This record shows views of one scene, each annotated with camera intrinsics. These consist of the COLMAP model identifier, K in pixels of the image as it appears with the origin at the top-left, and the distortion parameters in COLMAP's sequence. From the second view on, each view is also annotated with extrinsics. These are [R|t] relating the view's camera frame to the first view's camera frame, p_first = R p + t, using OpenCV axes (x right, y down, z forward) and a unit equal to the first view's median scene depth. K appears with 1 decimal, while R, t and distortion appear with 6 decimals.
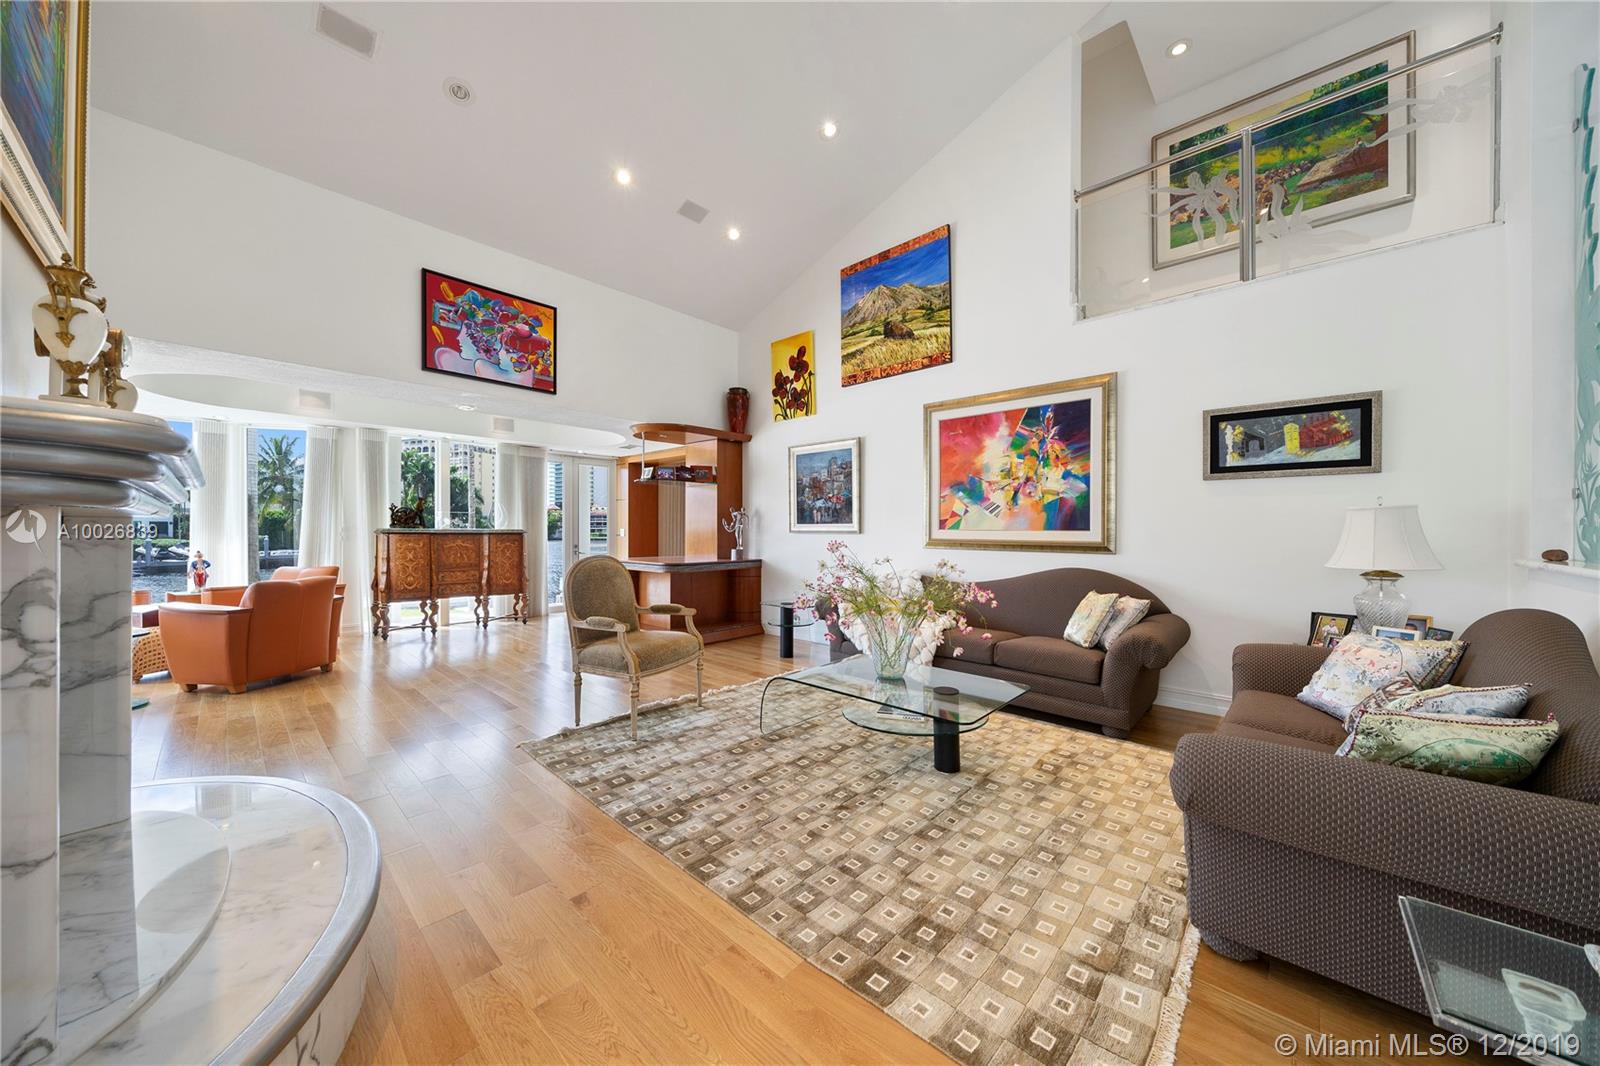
lens RADIAL K [[540.2, 0, 794.1], [0, 540.2, 532.2], [0, 0, 1]] dist [0.000151, 0.000004]
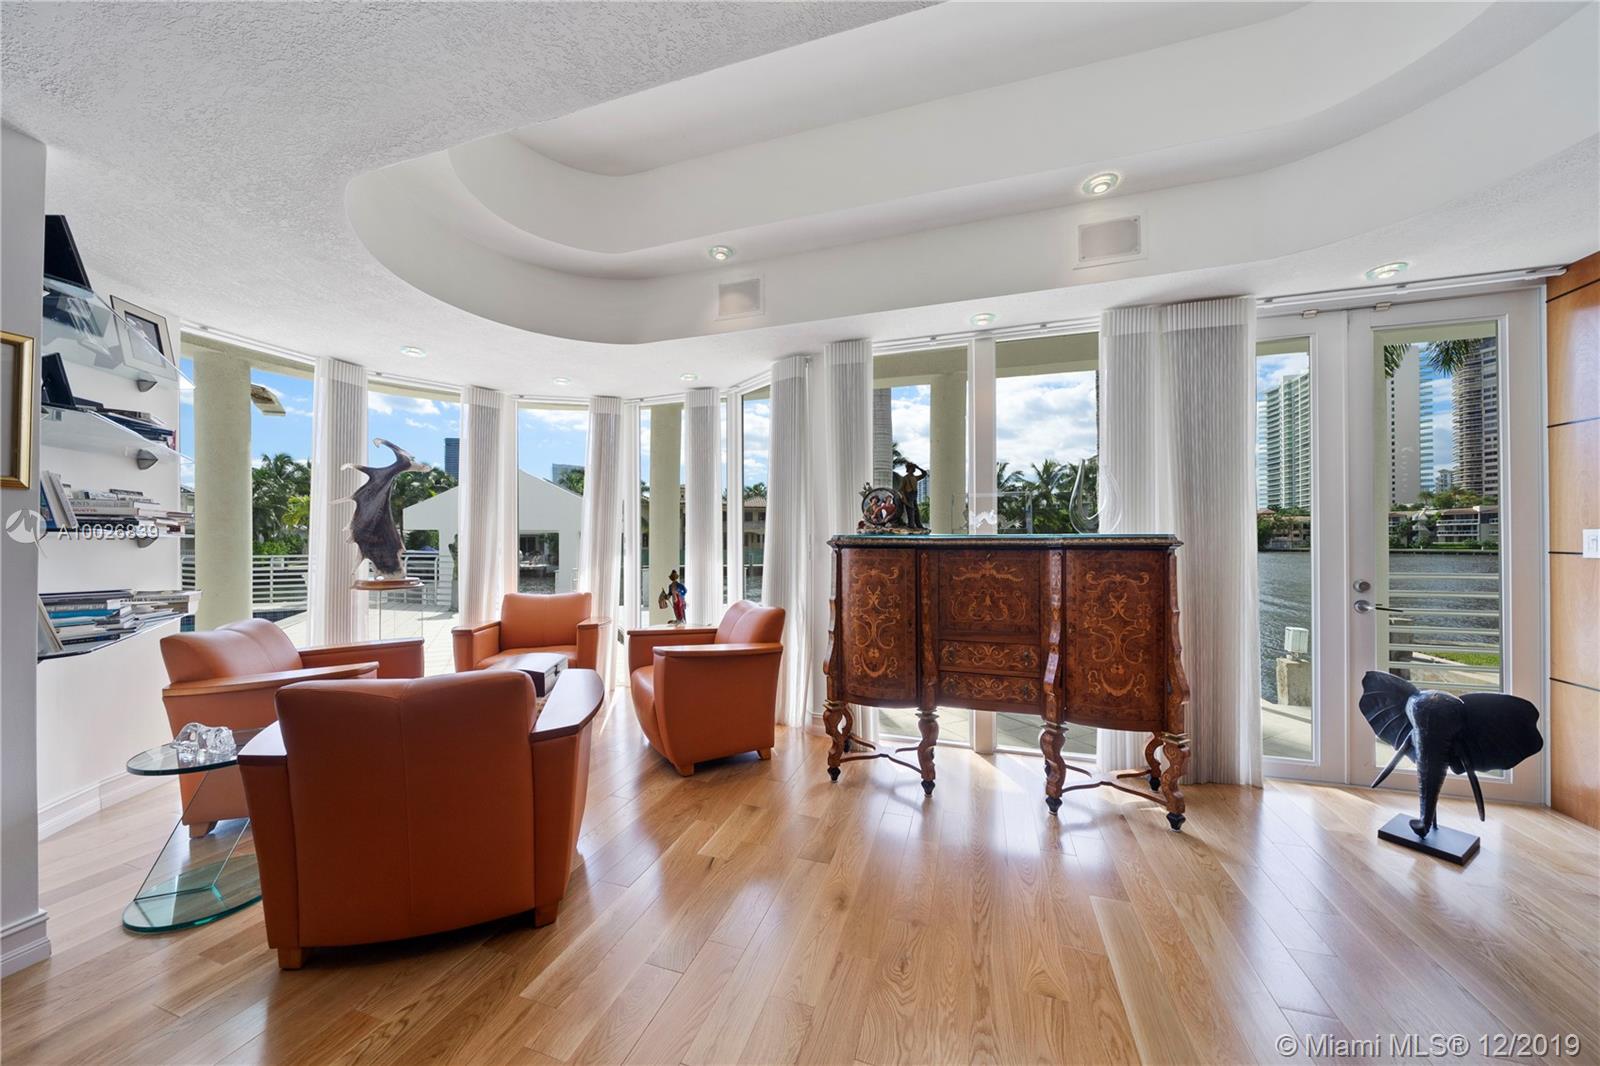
lens RADIAL K [[540.2, 0, 797.5], [0, 540.2, 537.0], [0, 0, 1]] dist [0.000151, 0.000004]
pose [[0.423549, -0.011929, -0.905795, -0.593503], [0.003113, 0.999927, -0.011712, -0.001197], [0.905868, 0.002141, 0.423555, 1.295352]]
